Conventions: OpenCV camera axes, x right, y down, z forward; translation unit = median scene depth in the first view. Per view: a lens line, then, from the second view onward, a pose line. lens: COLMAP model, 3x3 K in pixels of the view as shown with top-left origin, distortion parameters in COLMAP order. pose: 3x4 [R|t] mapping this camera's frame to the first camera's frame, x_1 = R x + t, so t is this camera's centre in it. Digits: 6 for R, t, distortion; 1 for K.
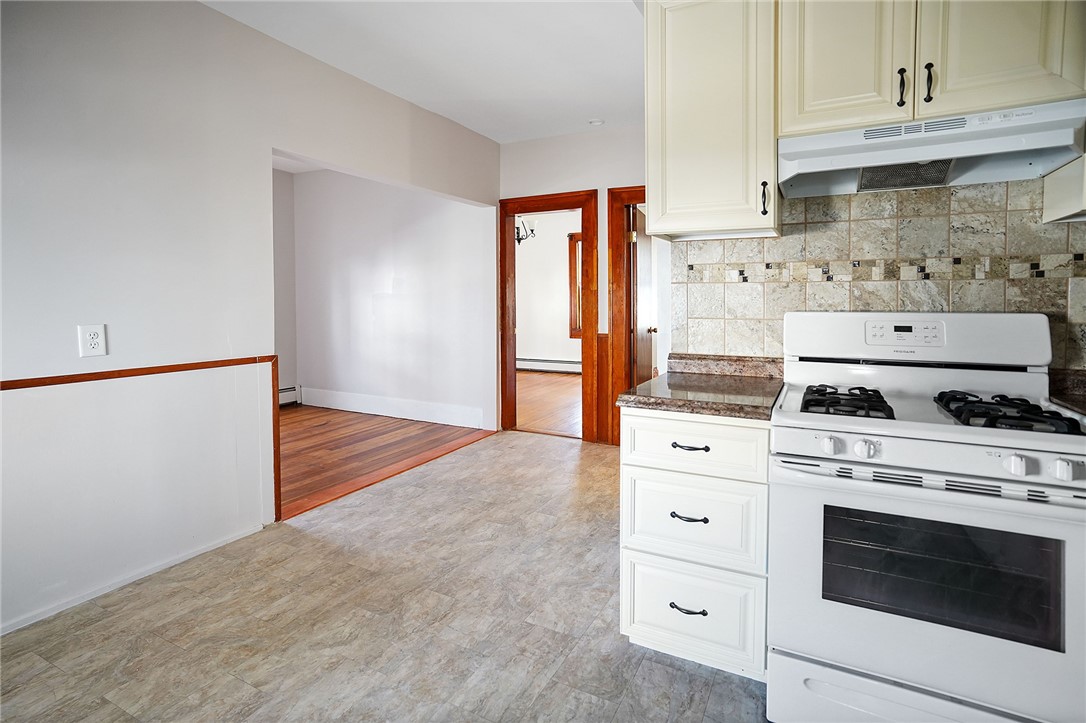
lens RADIAL K [[522.0, 0, 580.7], [0, 522.0, 311.7], [0, 0, 1]] dist [-0.025694, 0.009084]
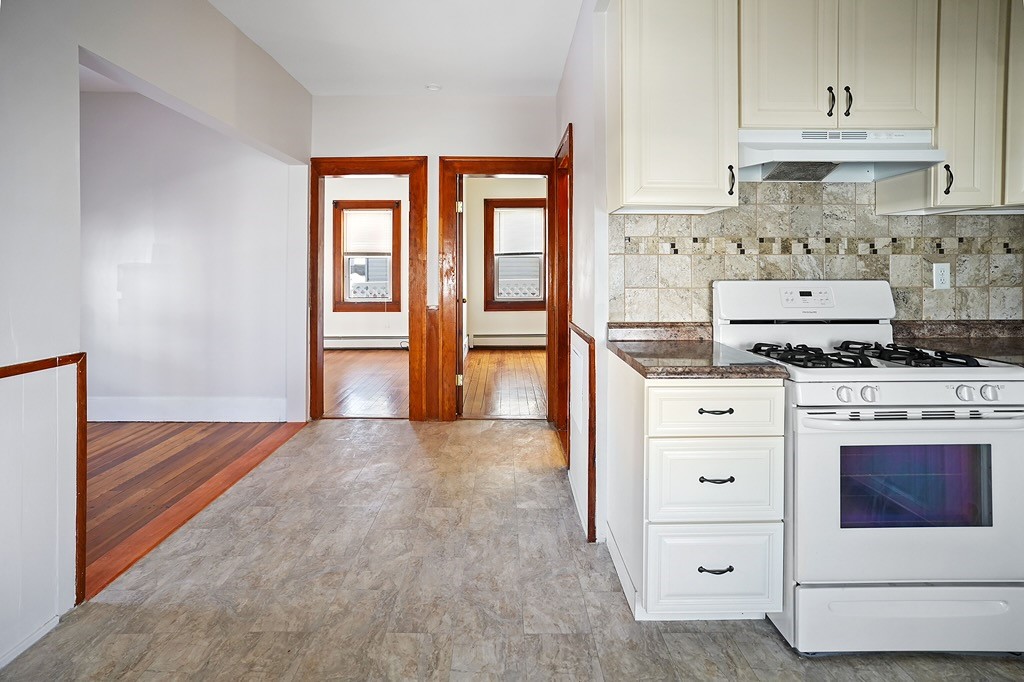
lens RADIAL K [[492.2, 0, 525.2], [0, 492.2, 271.0], [0, 0, 1]] dist [-0.025694, 0.009084]
pose [[0.895236, 0.000203, 0.445592, -0.416027], [0.010577, 0.999708, -0.021705, -0.002644], [-0.445467, 0.024144, 0.894973, 0.209398]]
